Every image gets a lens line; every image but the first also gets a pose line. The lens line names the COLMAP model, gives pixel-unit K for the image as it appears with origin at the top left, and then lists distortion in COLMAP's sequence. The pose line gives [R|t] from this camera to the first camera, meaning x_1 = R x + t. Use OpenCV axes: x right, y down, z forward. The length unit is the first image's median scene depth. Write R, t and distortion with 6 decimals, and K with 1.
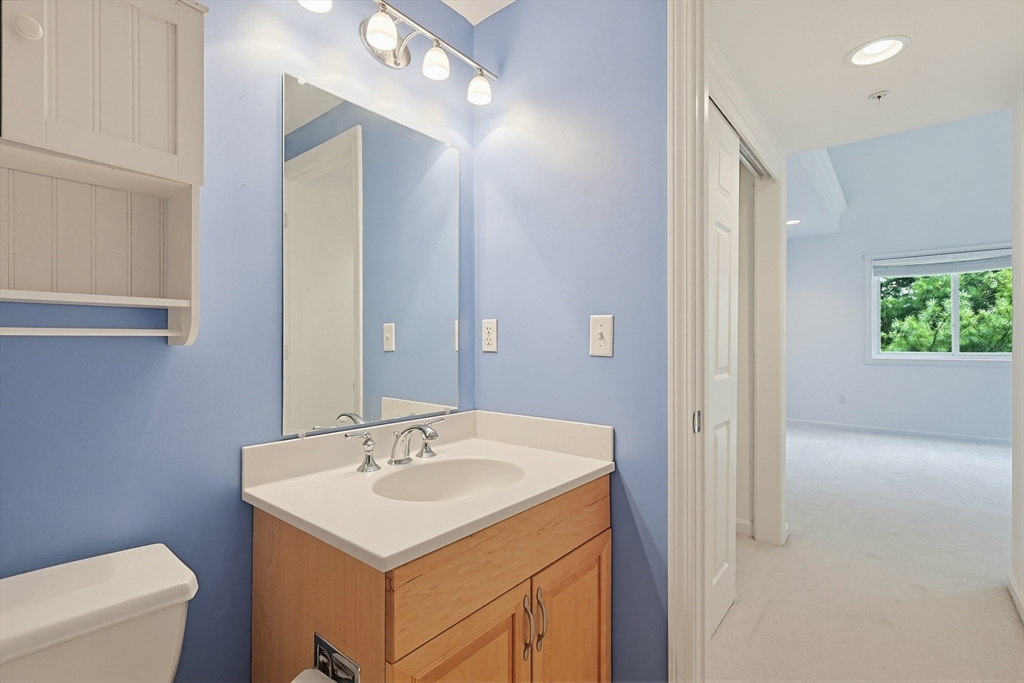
lens RADIAL K [[471.6, 0, 511.6], [0, 471.6, 330.7], [0, 0, 1]] dist [0.001093, 0.000110]
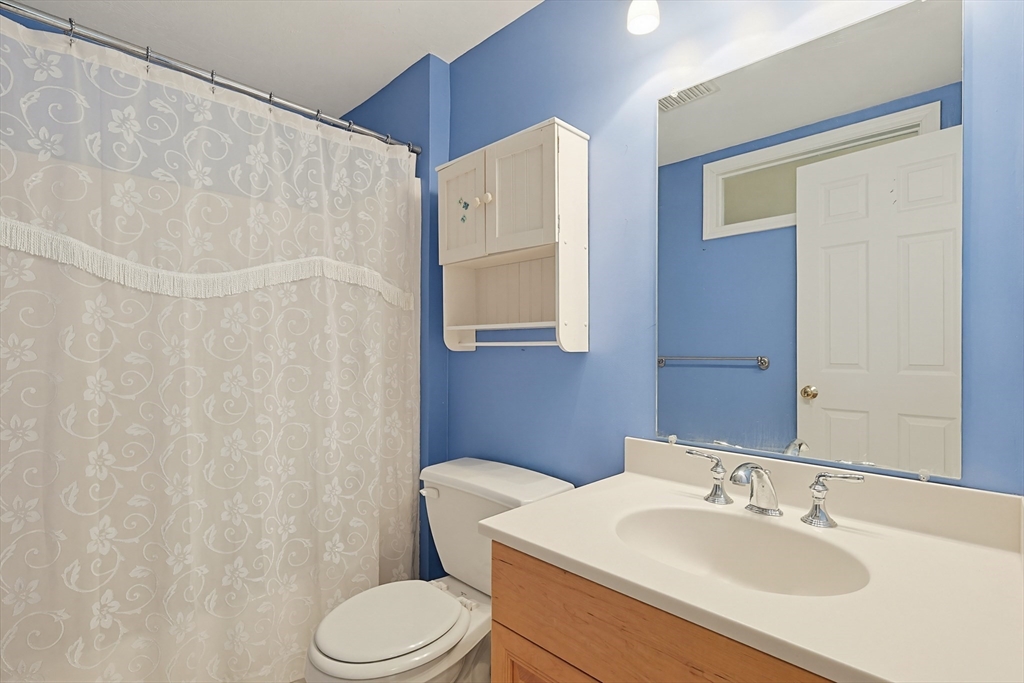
lens RADIAL K [[466.2, 0, 521.4], [0, 466.2, 349.0], [0, 0, 1]] dist [0.006227, 0.000319]
pose [[-0.059799, -0.006895, -0.998187, 0.564825], [0.014080, 0.999871, -0.007750, 0.023071], [0.998111, -0.014518, -0.059695, 0.709801]]
